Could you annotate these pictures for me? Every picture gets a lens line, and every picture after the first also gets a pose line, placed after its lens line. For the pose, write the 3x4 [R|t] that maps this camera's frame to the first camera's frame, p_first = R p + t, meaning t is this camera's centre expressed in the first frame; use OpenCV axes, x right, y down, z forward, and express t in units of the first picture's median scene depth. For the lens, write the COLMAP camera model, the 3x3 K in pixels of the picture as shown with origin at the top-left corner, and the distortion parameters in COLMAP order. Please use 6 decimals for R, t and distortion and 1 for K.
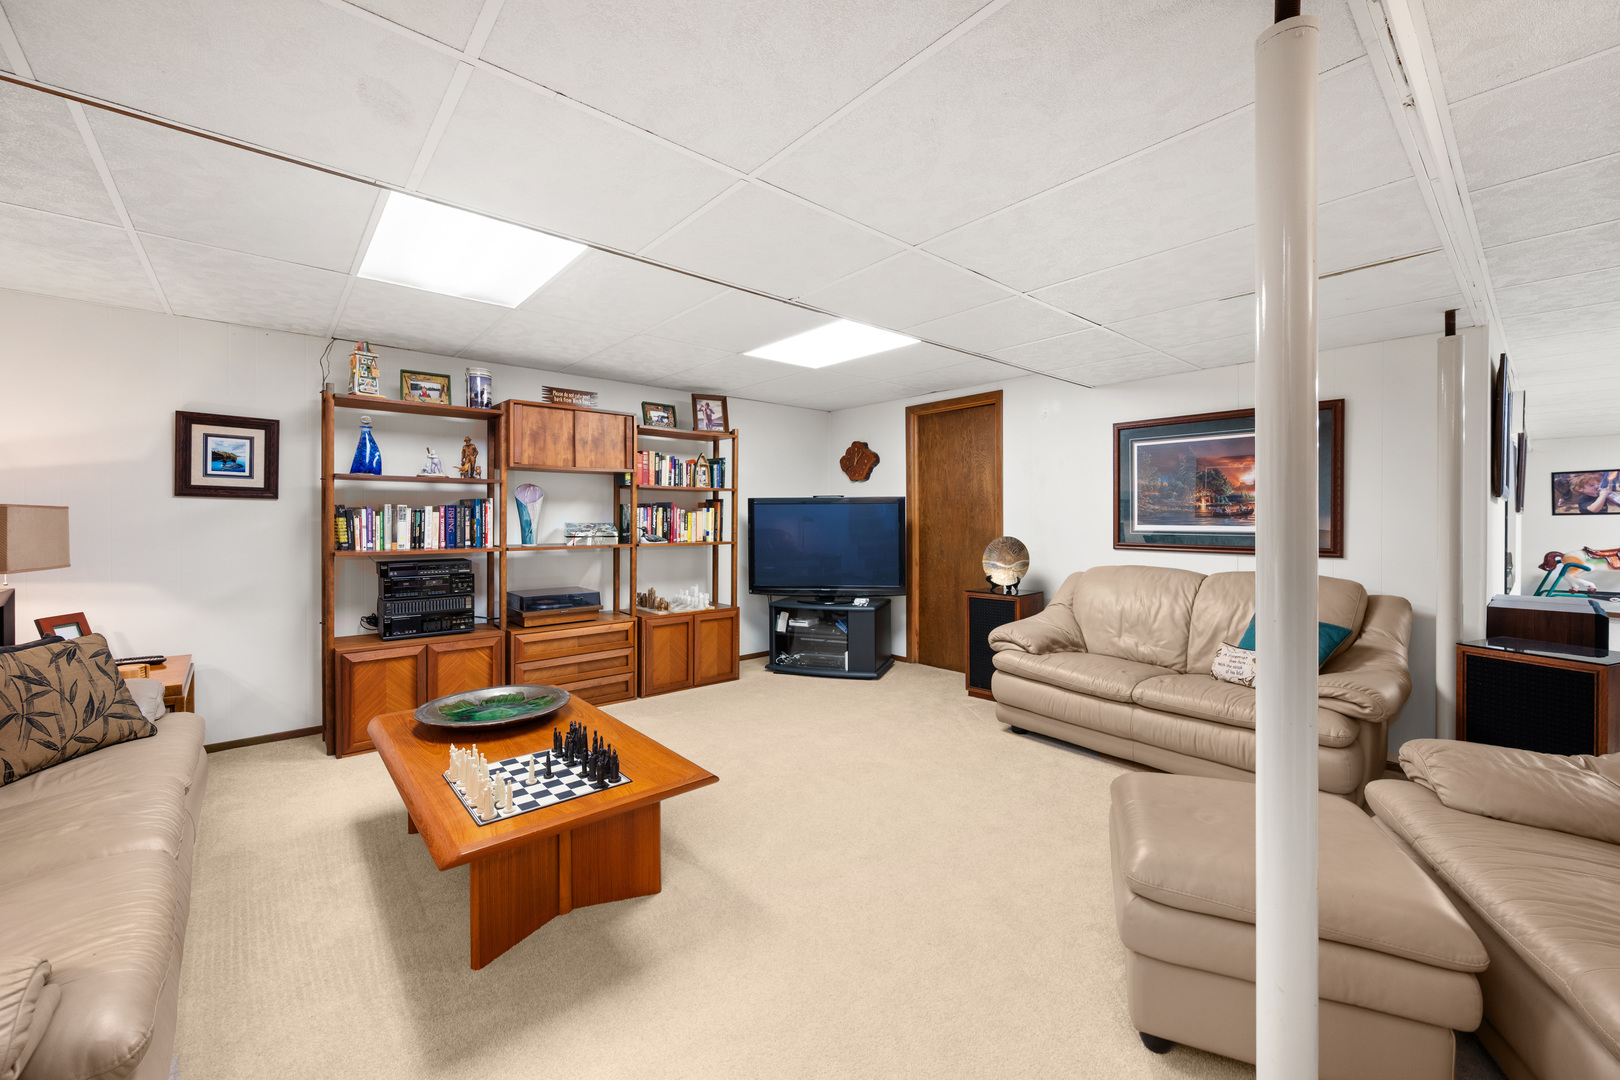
lens RADIAL K [[645.9, 0, 818.4], [0, 645.9, 525.1], [0, 0, 1]] dist [-0.000736, 0.000108]
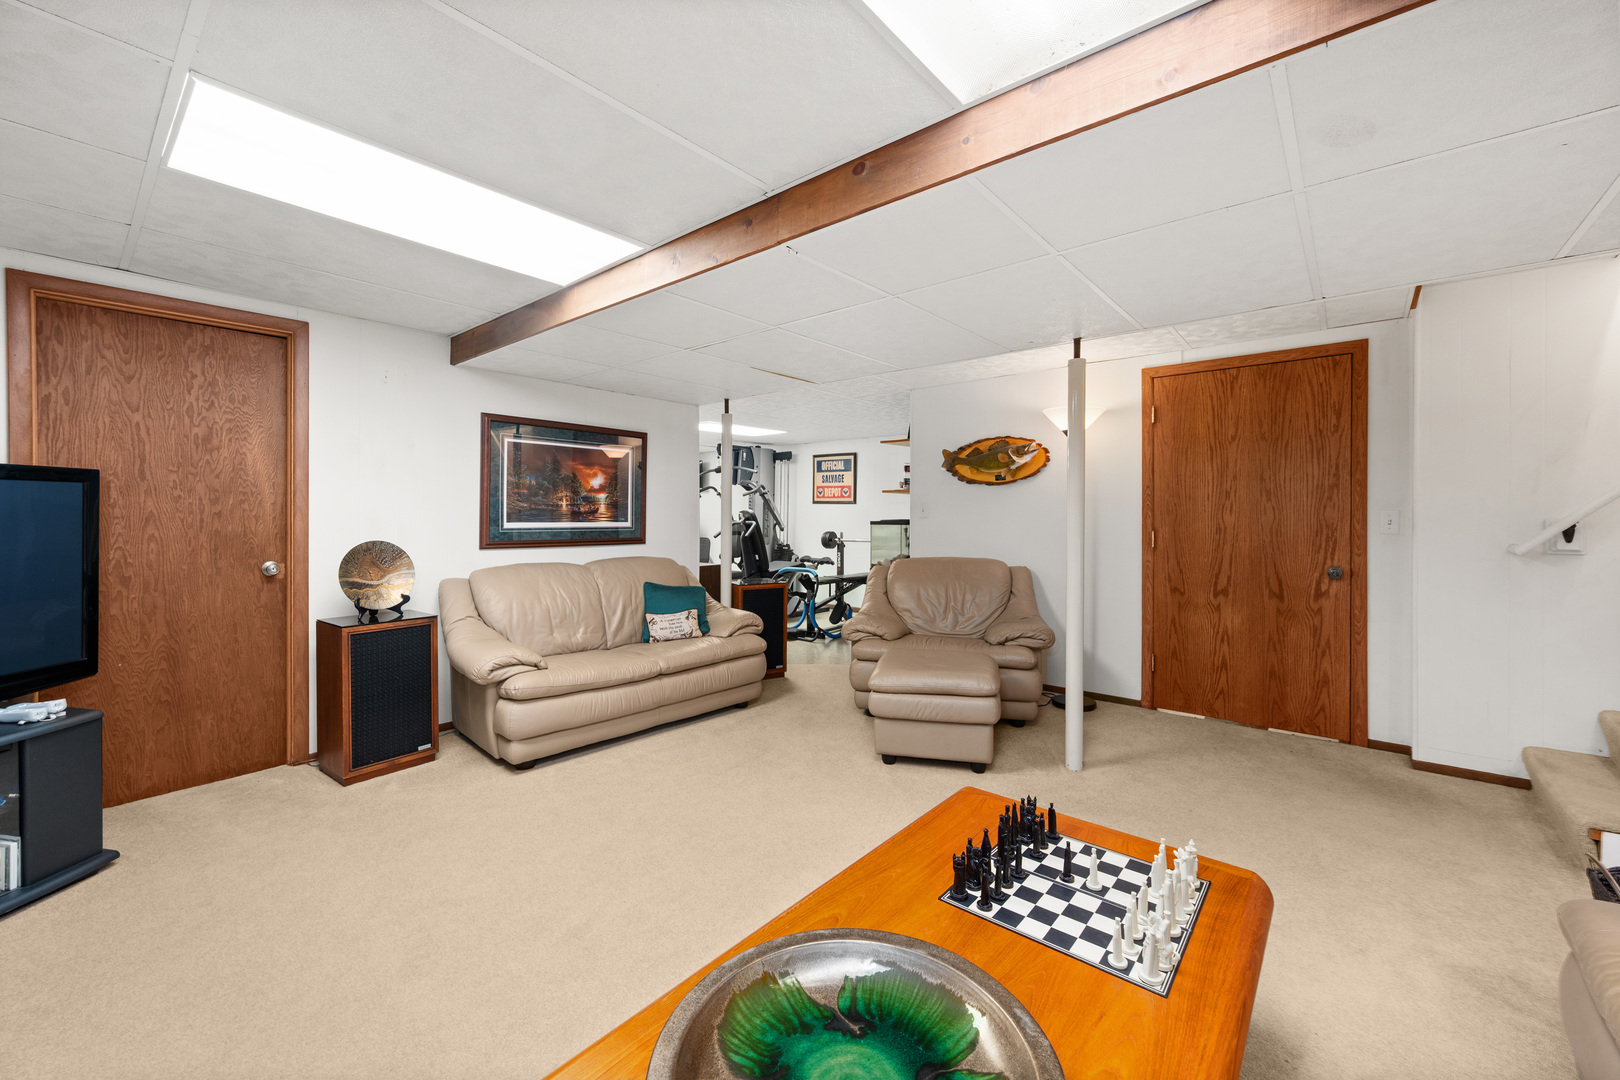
lens RADIAL K [[645.9, 0, 816.9], [0, 645.9, 525.3], [0, 0, 1]] dist [-0.000736, 0.000108]
pose [[-0.158633, -0.014794, 0.987227, -0.560619], [0.007757, 0.999838, 0.016230, -0.008743], [-0.987307, 0.010232, -0.158493, 0.722392]]
